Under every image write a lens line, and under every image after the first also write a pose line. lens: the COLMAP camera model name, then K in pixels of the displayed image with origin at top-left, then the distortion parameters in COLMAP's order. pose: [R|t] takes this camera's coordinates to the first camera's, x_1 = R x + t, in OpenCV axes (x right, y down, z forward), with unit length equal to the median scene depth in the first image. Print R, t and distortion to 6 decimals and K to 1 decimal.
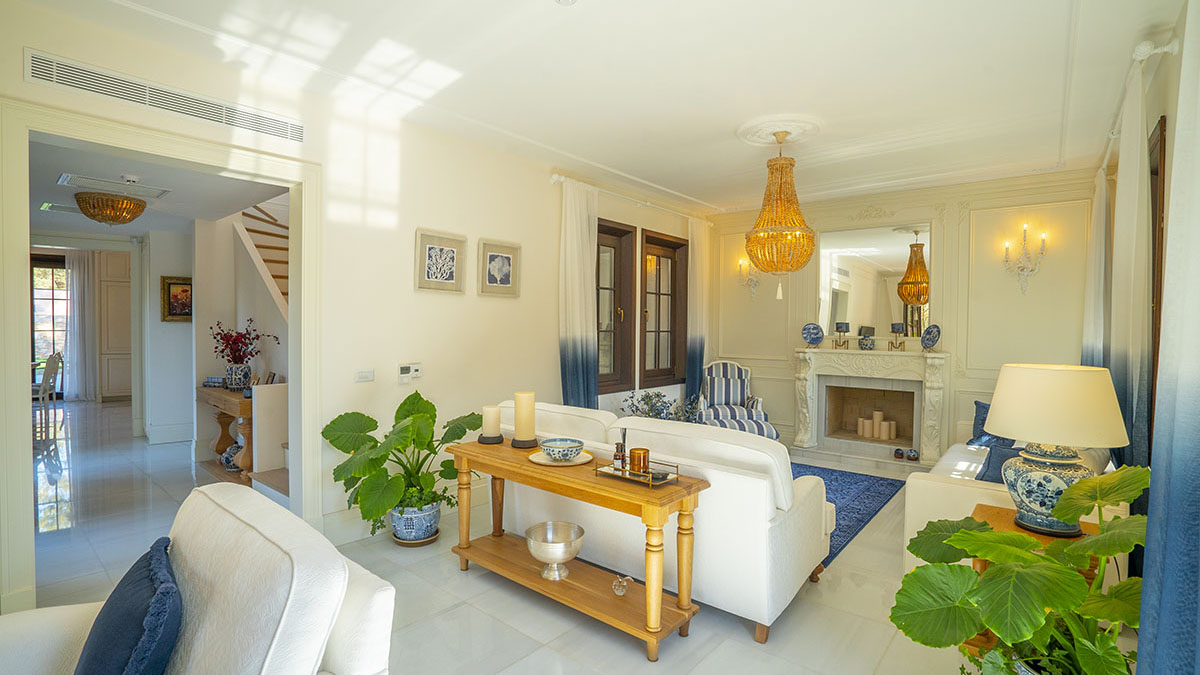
lens RADIAL K [[551.1, 0, 594.2], [0, 551.1, 336.1], [0, 0, 1]] dist [-0.026232, 0.000440]
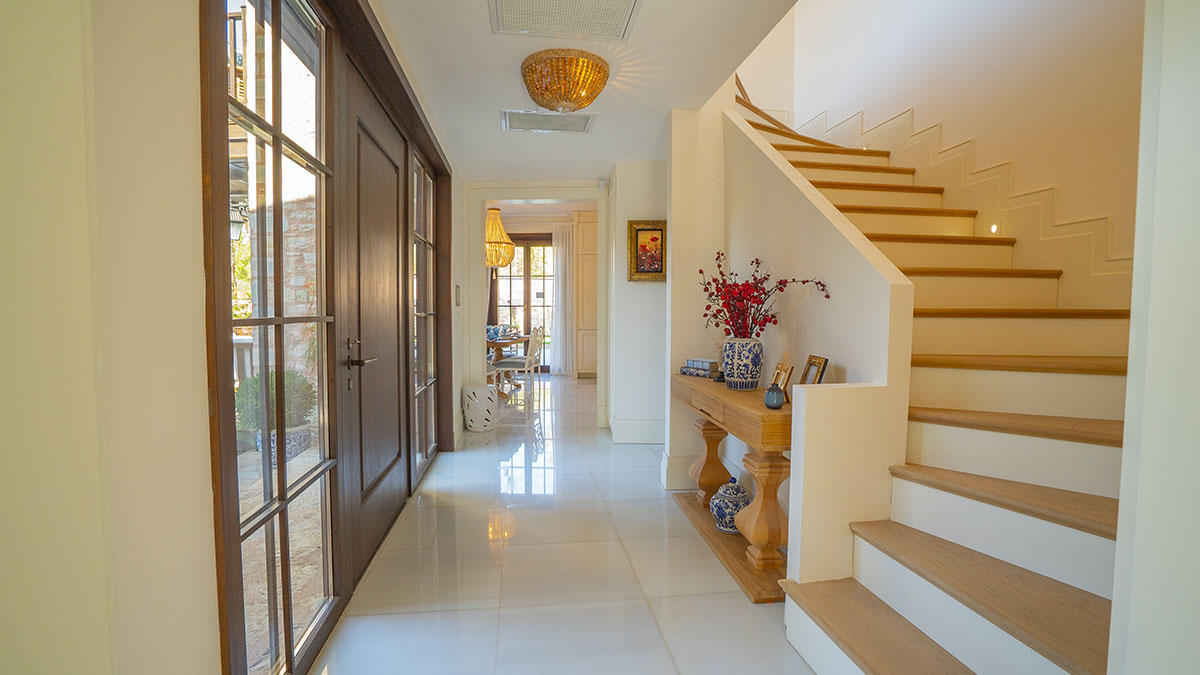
lens RADIAL K [[551.1, 0, 599.6], [0, 551.1, 338.0], [0, 0, 1]] dist [-0.026232, 0.000440]
pose [[0.749020, 0.028245, -0.661945, -0.377578], [-0.012772, 0.999521, 0.028198, 0.035355], [0.662424, -0.012667, 0.749022, 0.472789]]
